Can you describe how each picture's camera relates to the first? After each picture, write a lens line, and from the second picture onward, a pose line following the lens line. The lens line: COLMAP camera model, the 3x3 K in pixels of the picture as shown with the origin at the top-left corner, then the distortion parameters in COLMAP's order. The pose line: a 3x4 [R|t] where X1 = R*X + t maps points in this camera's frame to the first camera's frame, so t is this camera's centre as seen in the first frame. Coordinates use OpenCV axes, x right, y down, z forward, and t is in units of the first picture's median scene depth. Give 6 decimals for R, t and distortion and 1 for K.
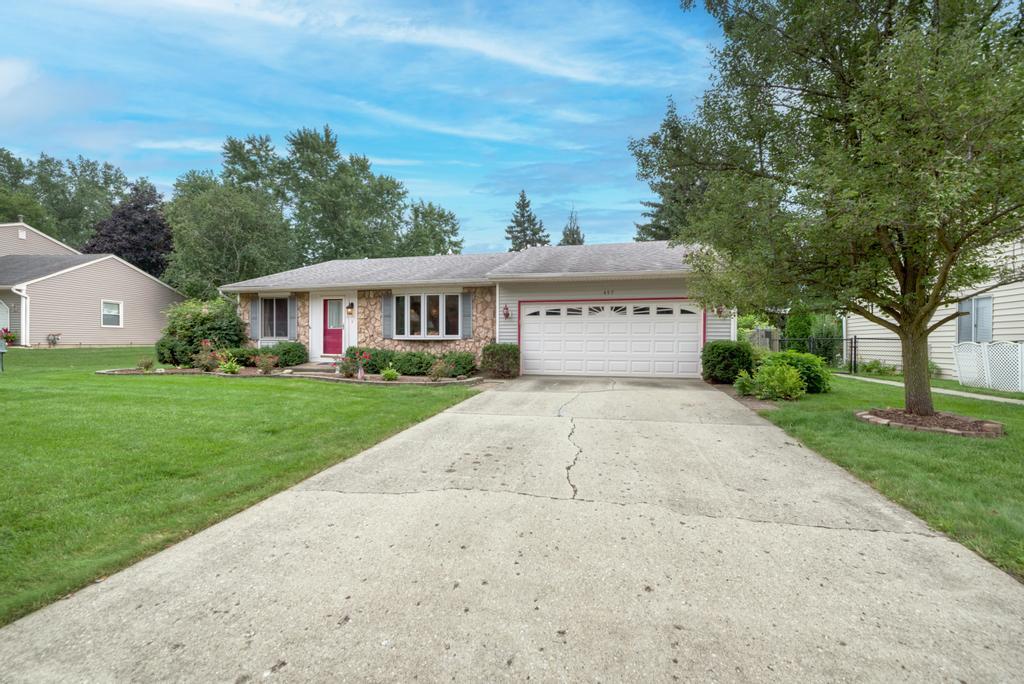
lens RADIAL K [[451.9, 0, 509.6], [0, 451.9, 341.5], [0, 0, 1]] dist [0.003624, -0.000082]
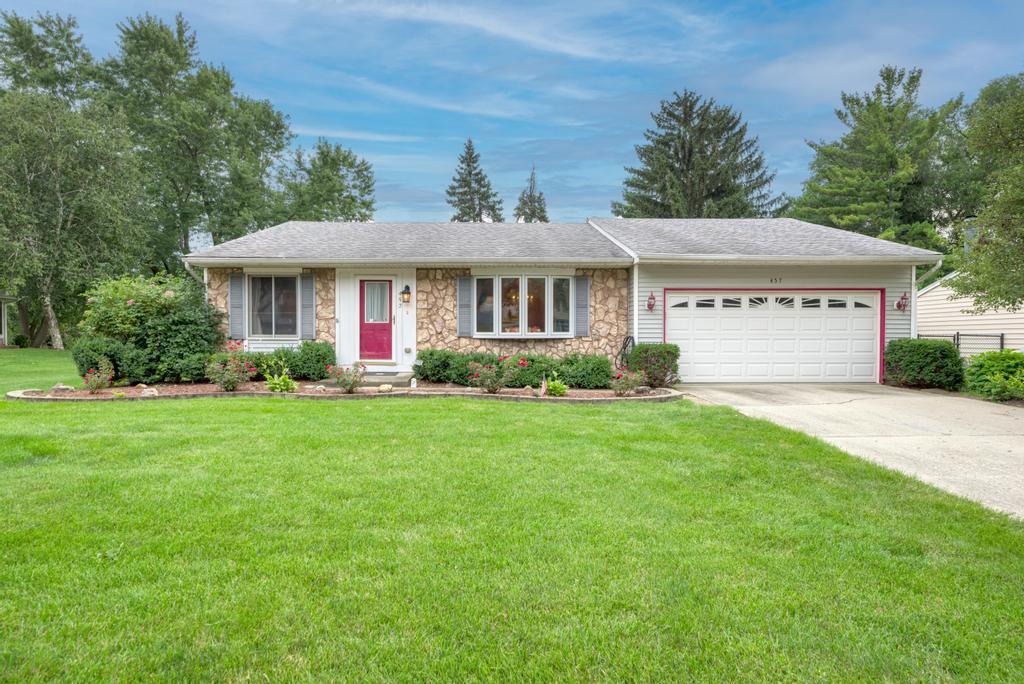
lens RADIAL K [[572.1, 0, 514.2], [0, 572.1, 341.3], [0, 0, 1]] dist [0.012006, -0.001822]
pose [[0.962432, -0.006537, 0.271444, -0.436161], [0.003694, 0.999933, 0.010983, -0.009294], [-0.271497, -0.009567, 0.962392, 0.107091]]
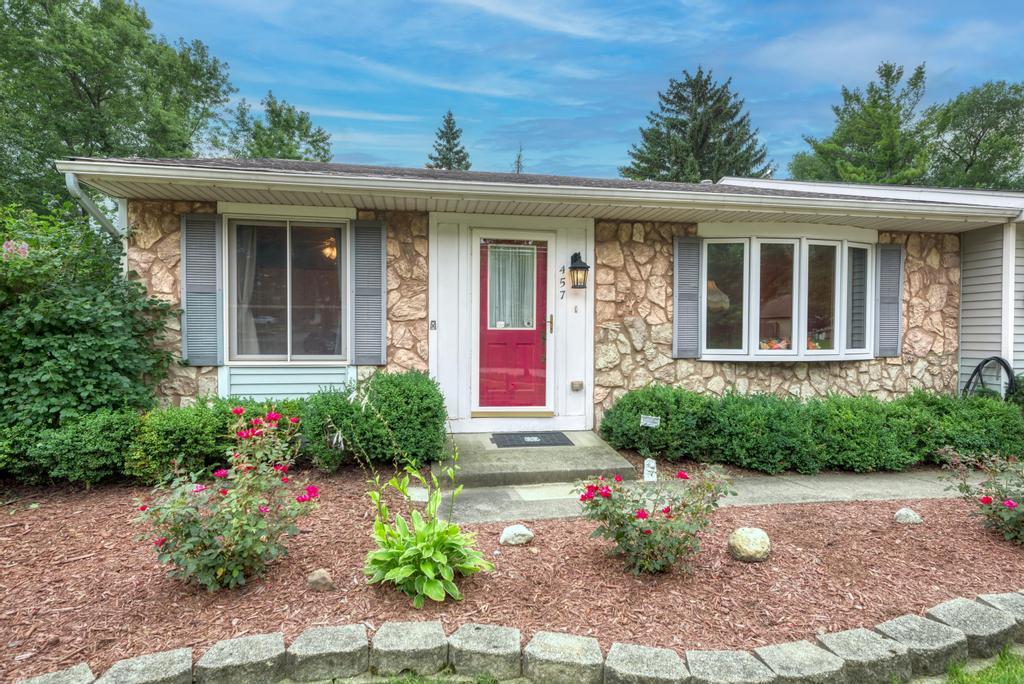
lens RADIAL K [[529.8, 0, 511.2], [0, 529.8, 340.2], [0, 0, 1]] dist [0.010702, -0.003132]
pose [[0.909629, -0.004770, 0.415393, -0.567313], [-0.000363, 0.999925, 0.012277, -0.026139], [-0.415421, -0.011319, 0.909559, 0.666806]]
